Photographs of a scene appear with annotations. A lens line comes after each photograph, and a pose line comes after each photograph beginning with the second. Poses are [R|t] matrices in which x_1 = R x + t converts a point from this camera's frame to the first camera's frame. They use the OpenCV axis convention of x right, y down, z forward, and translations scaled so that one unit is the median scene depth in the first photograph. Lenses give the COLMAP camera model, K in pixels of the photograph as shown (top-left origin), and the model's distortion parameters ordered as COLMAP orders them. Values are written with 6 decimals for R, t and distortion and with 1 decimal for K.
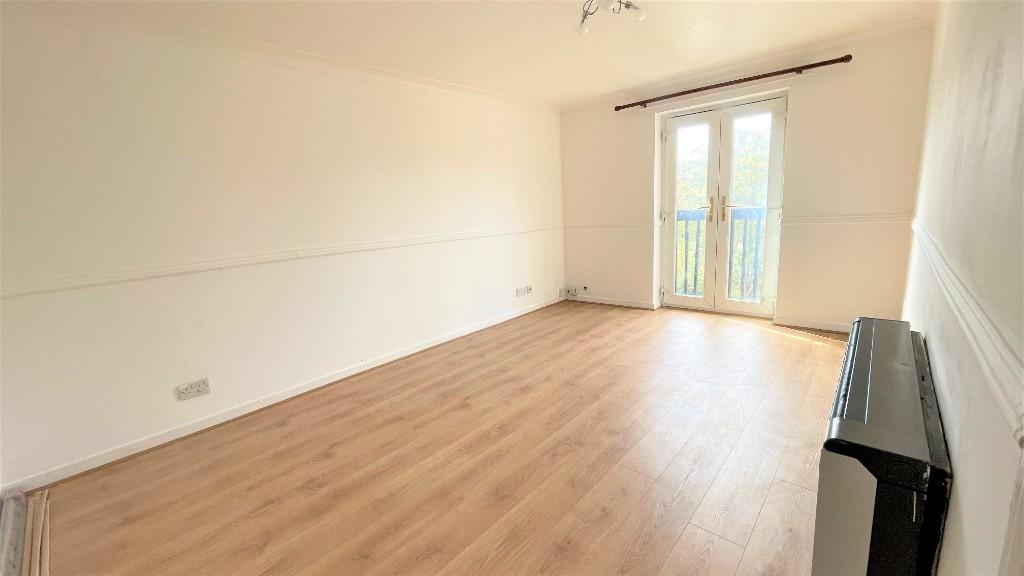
lens RADIAL K [[416.1, 0, 506.6], [0, 416.1, 289.6], [0, 0, 1]] dist [0.001390, 0.000454]
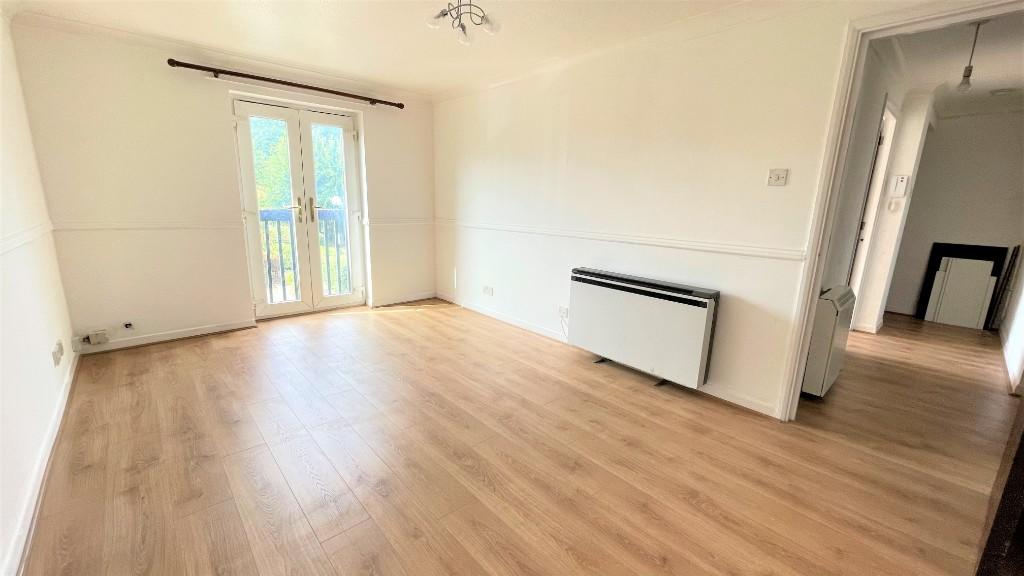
lens RADIAL K [[416.1, 0, 506.6], [0, 416.1, 289.6], [0, 0, 1]] dist [0.001390, 0.000454]
pose [[0.097857, -0.150682, 0.983727, -0.475772], [0.161254, 0.977810, 0.133735, -0.063154], [-0.982049, 0.145543, 0.119983, 0.444037]]
